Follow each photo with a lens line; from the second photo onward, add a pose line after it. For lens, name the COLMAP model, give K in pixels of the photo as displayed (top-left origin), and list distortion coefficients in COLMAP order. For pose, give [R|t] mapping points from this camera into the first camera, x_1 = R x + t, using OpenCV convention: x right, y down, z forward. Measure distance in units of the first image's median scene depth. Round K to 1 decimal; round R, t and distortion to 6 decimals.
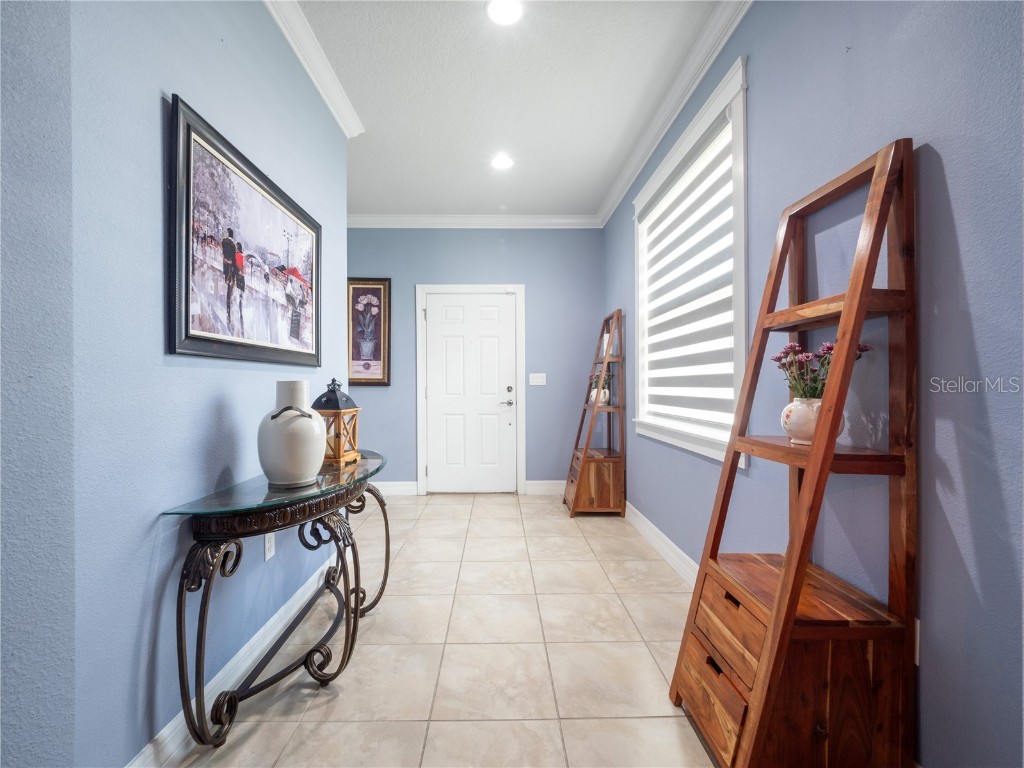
lens RADIAL K [[432.7, 0, 504.9], [0, 432.7, 382.1], [0, 0, 1]] dist [0.013272, -0.006910]
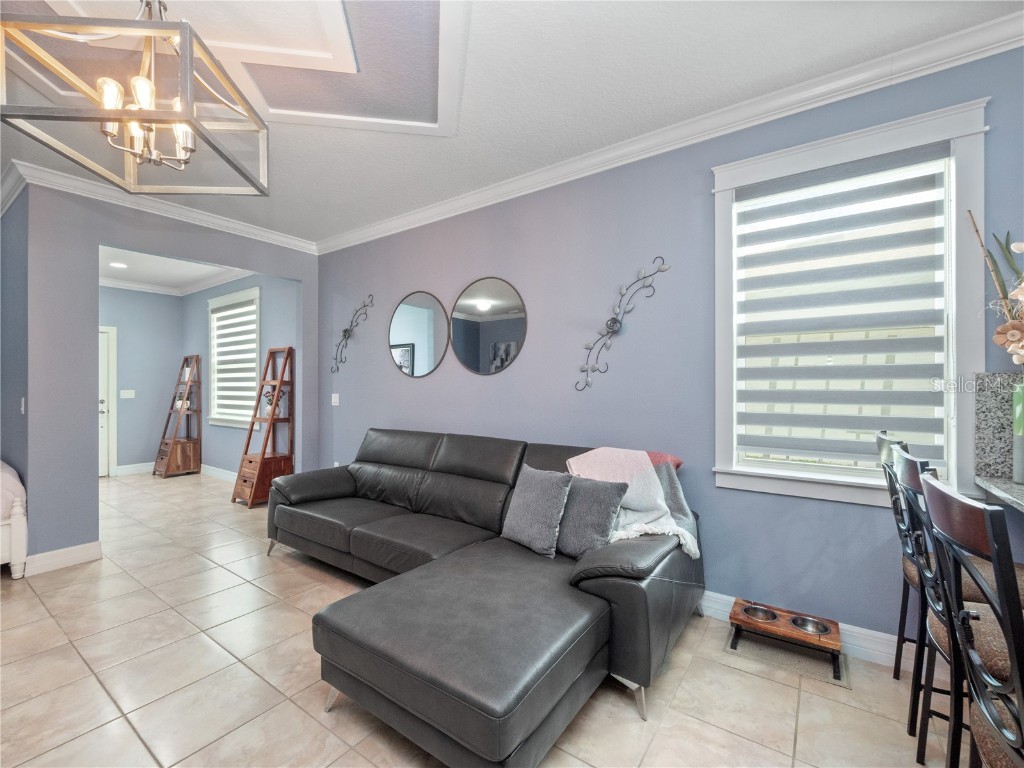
lens RADIAL K [[443.3, 0, 506.2], [0, 443.3, 389.8], [0, 0, 1]] dist [-0.000503, -0.005260]
pose [[0.595053, -0.005811, 0.803666, -0.422378], [-0.006318, 0.999909, 0.011908, -0.055392], [-0.803662, -0.012163, 0.594962, -1.048109]]
